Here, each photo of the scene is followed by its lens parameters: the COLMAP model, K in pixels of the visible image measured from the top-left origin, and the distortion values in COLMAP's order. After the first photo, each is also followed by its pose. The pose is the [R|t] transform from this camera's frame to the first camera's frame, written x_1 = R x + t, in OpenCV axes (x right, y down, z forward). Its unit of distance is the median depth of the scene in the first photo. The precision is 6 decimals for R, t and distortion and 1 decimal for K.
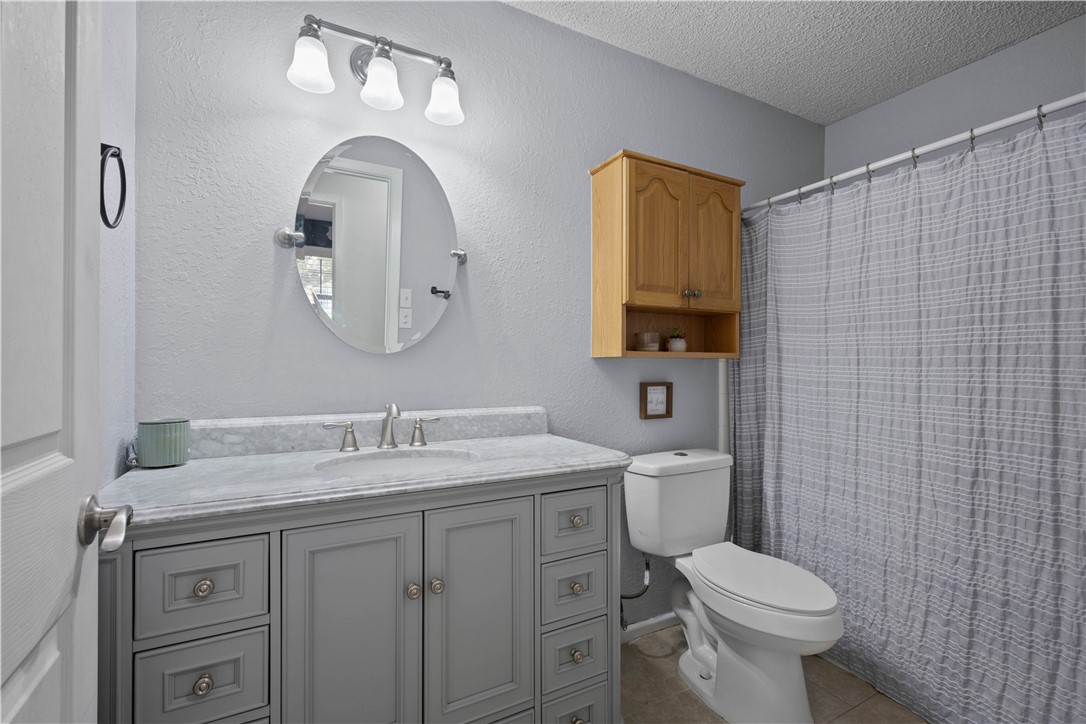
lens RADIAL K [[485.6, 0, 548.4], [0, 485.6, 366.5], [0, 0, 1]] dist [-0.001792, 0.000954]
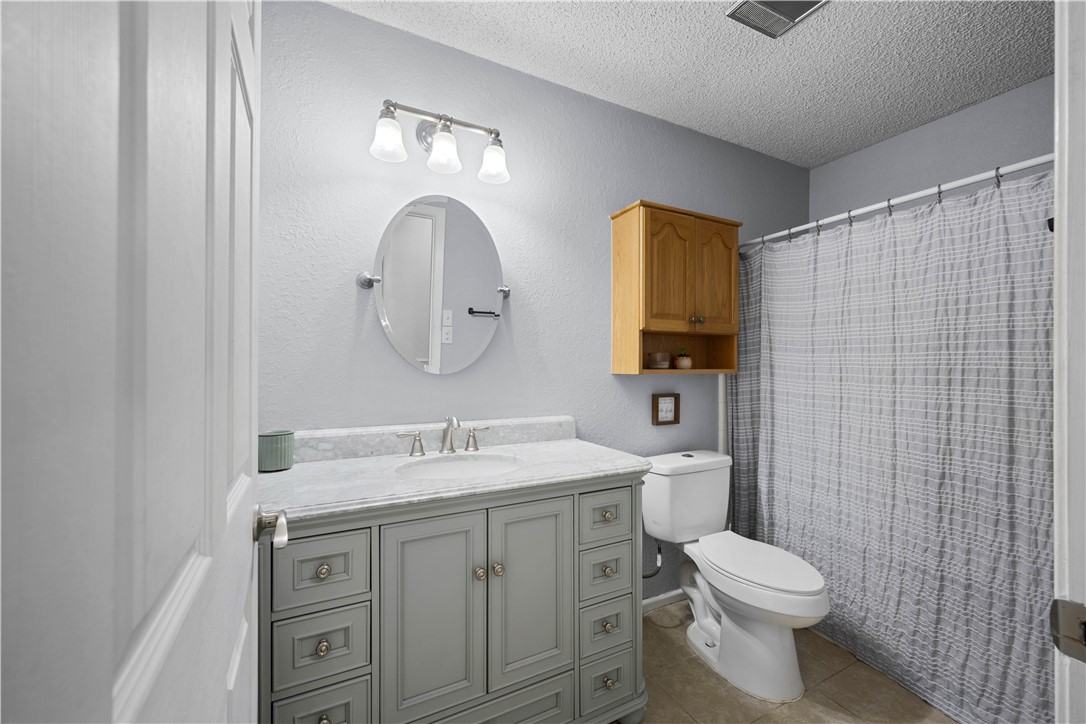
lens RADIAL K [[430.2, 0, 547.7], [0, 430.2, 366.8], [0, 0, 1]] dist [-0.002065, 0.000638]
pose [[0.999787, -0.000123, -0.020620, -0.060425], [0.000133, 1.000000, 0.000487, -0.047344], [0.020619, -0.000490, 0.999787, -0.067050]]
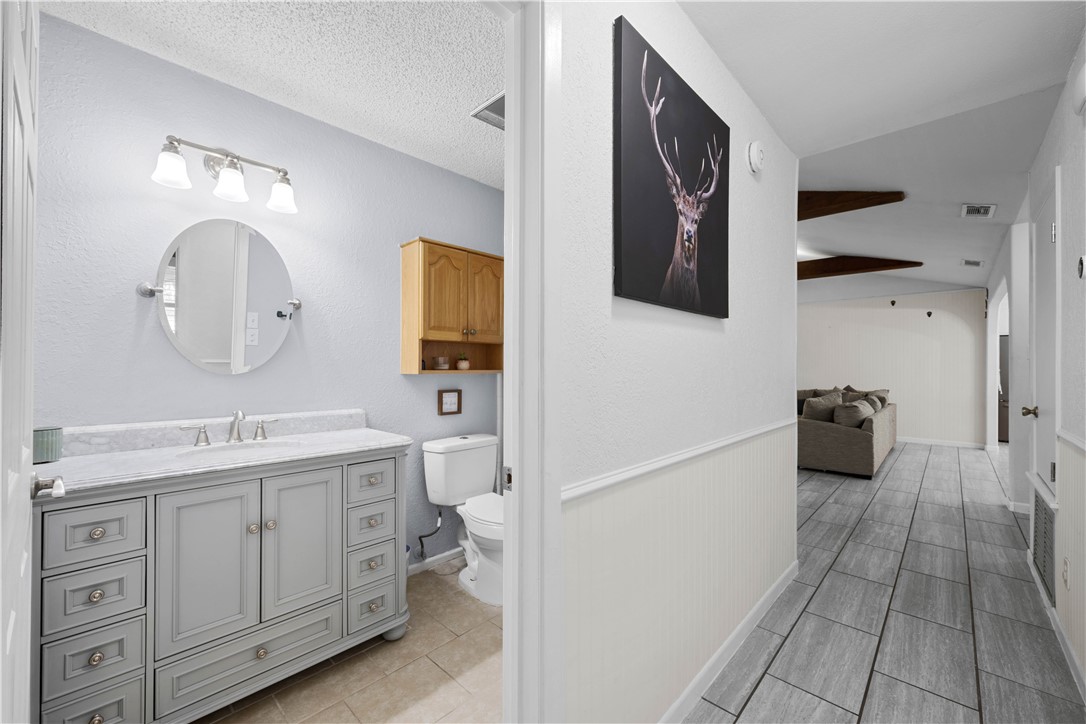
lens RADIAL K [[430.2, 0, 548.3], [0, 430.2, 365.8], [0, 0, 1]] dist [-0.002065, 0.000638]
pose [[0.951703, 0.002014, 0.307014, 0.150455], [-0.000419, 0.999986, -0.005261, -0.046725], [-0.307020, 0.004878, 0.951690, -0.464116]]
